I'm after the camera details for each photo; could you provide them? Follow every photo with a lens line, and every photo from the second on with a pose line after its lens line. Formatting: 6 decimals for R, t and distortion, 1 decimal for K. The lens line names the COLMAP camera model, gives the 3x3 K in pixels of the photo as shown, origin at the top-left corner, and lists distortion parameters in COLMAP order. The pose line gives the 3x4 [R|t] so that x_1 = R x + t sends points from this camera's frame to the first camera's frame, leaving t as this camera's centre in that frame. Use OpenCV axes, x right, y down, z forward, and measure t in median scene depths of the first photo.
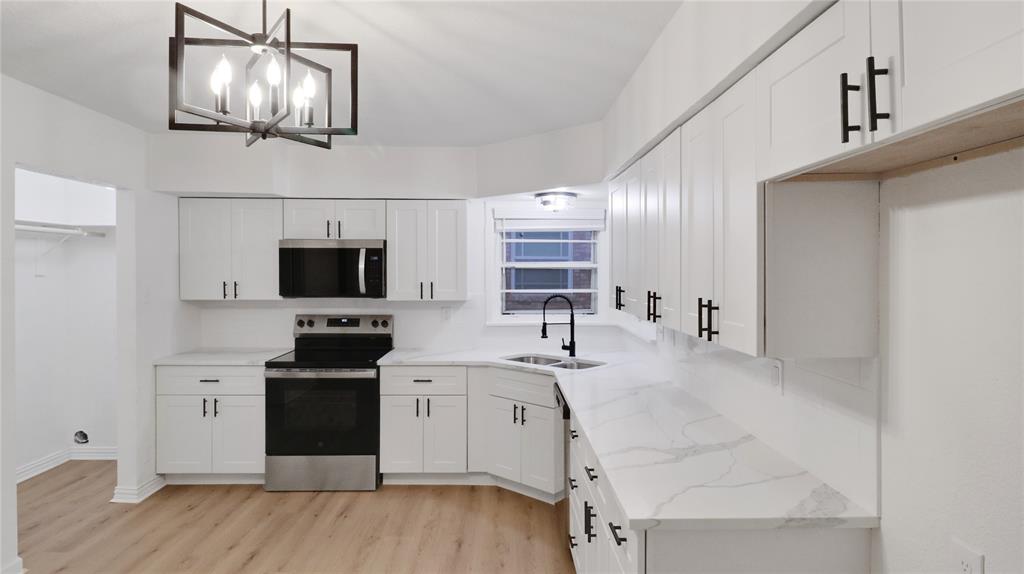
lens RADIAL K [[563.6, 0, 516.8], [0, 563.6, 273.6], [0, 0, 1]] dist [-0.000051, -0.000007]
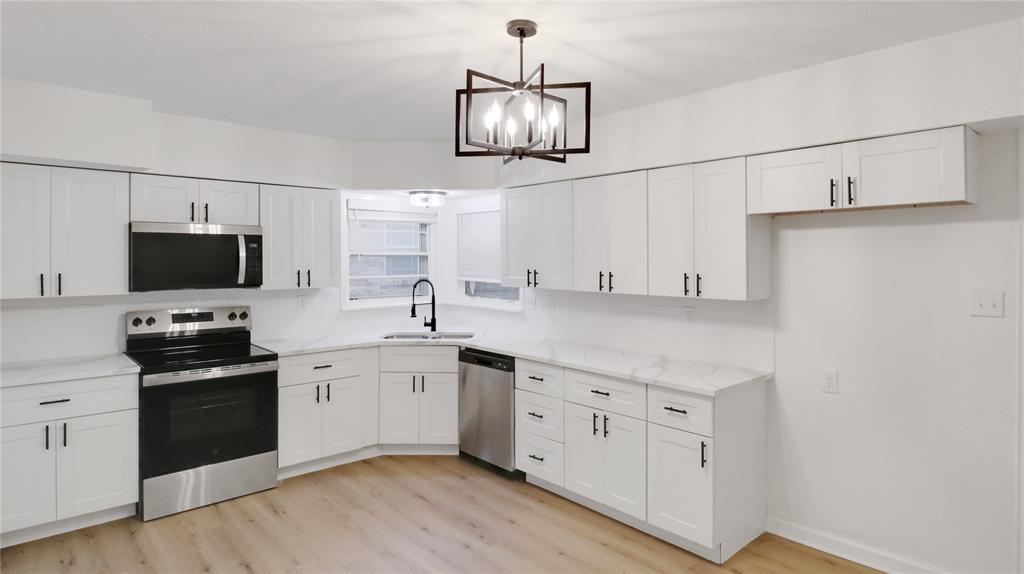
lens RADIAL K [[566.9, 0, 511.9], [0, 566.9, 259.3], [0, 0, 1]] dist [0.004308, -0.000343]
pose [[0.765197, -0.005089, 0.643776, -0.543003], [0.006178, 0.999981, 0.000561, -0.002144], [-0.643767, 0.003548, 0.765213, -0.002988]]
